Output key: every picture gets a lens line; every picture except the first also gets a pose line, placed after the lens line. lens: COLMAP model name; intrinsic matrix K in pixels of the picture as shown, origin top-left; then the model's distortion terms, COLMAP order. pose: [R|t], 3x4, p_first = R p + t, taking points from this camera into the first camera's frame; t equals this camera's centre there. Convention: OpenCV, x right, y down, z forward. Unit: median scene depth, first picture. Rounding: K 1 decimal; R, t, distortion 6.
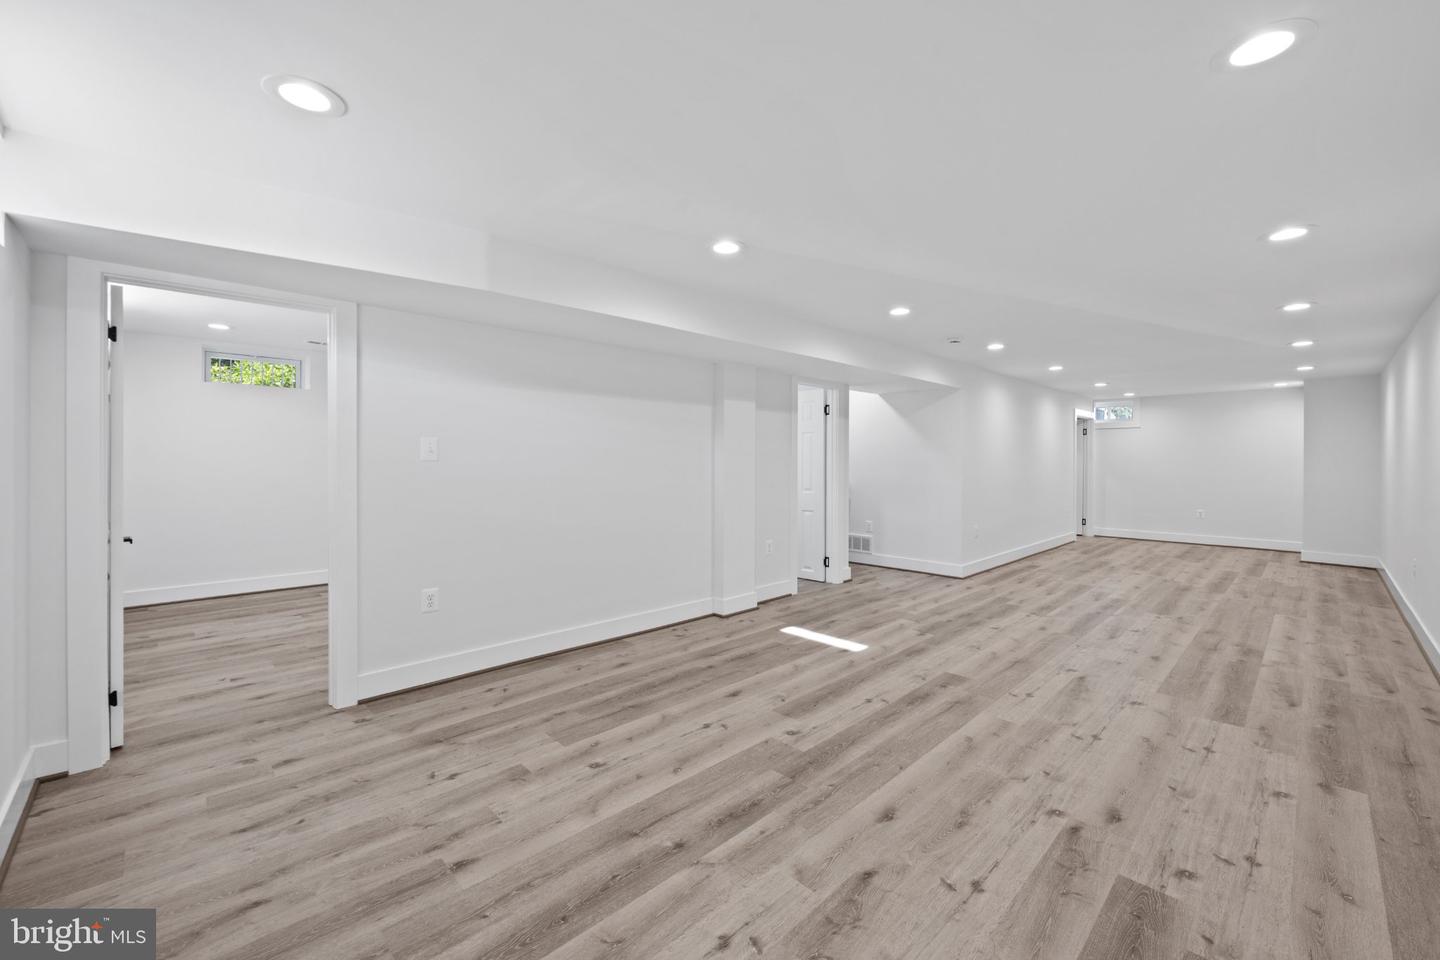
lens RADIAL K [[578.9, 0, 719.6], [0, 578.9, 467.6], [0, 0, 1]] dist [-0.008475, -0.000355]
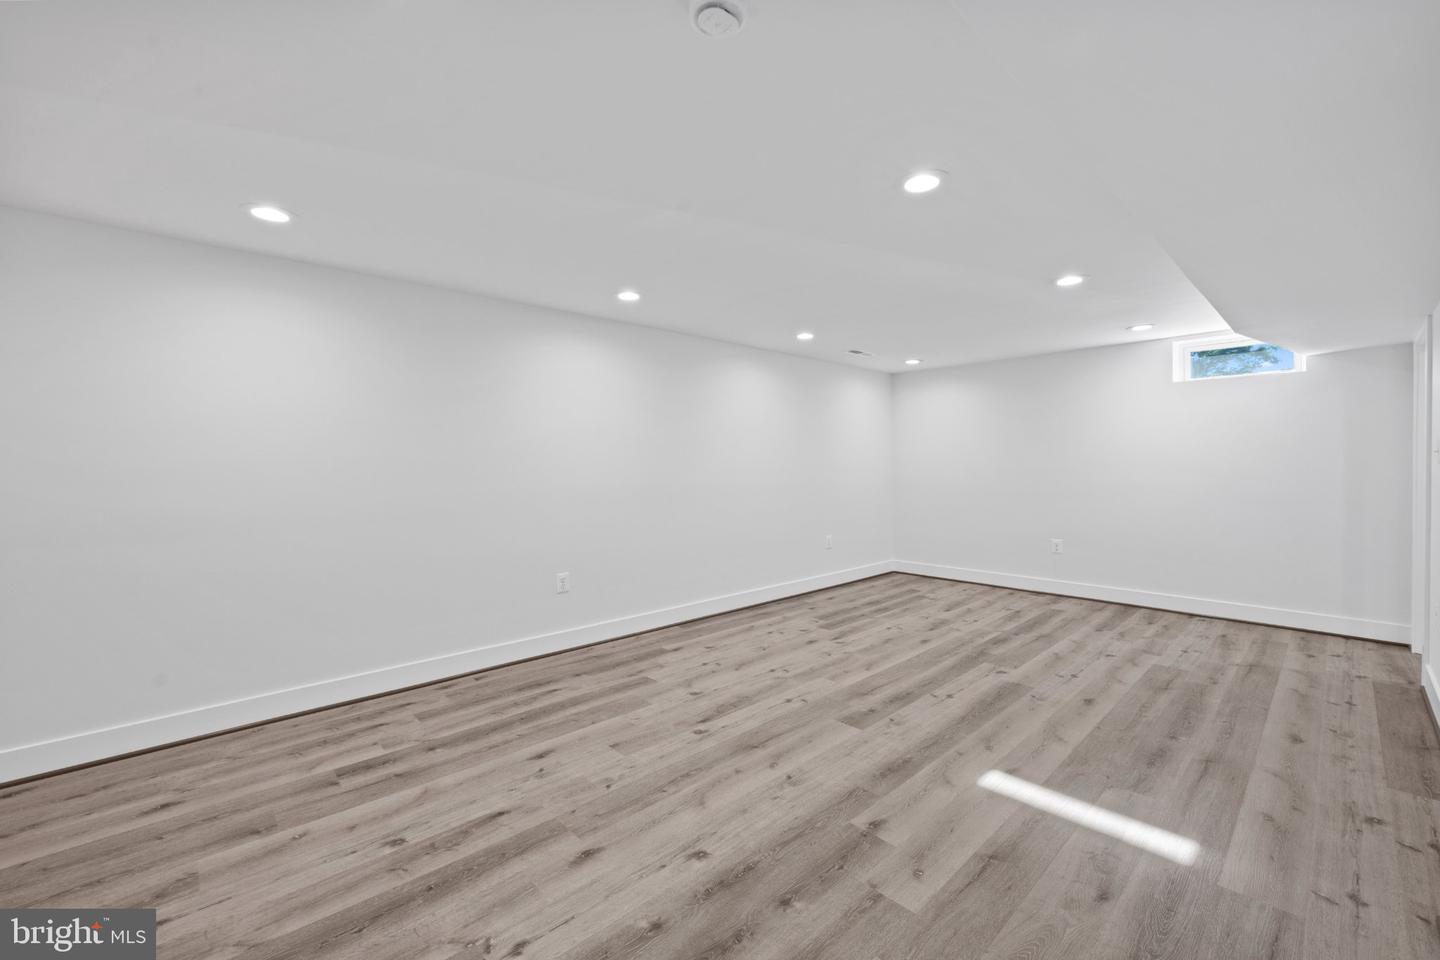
lens RADIAL K [[578.9, 0, 720.5], [0, 578.9, 468.7], [0, 0, 1]] dist [-0.008475, -0.000355]
pose [[-0.999713, 0.002329, 0.023860, 0.682268], [0.002670, 0.999895, 0.014251, -0.021584], [-0.023824, 0.014311, -0.999614, 2.161533]]
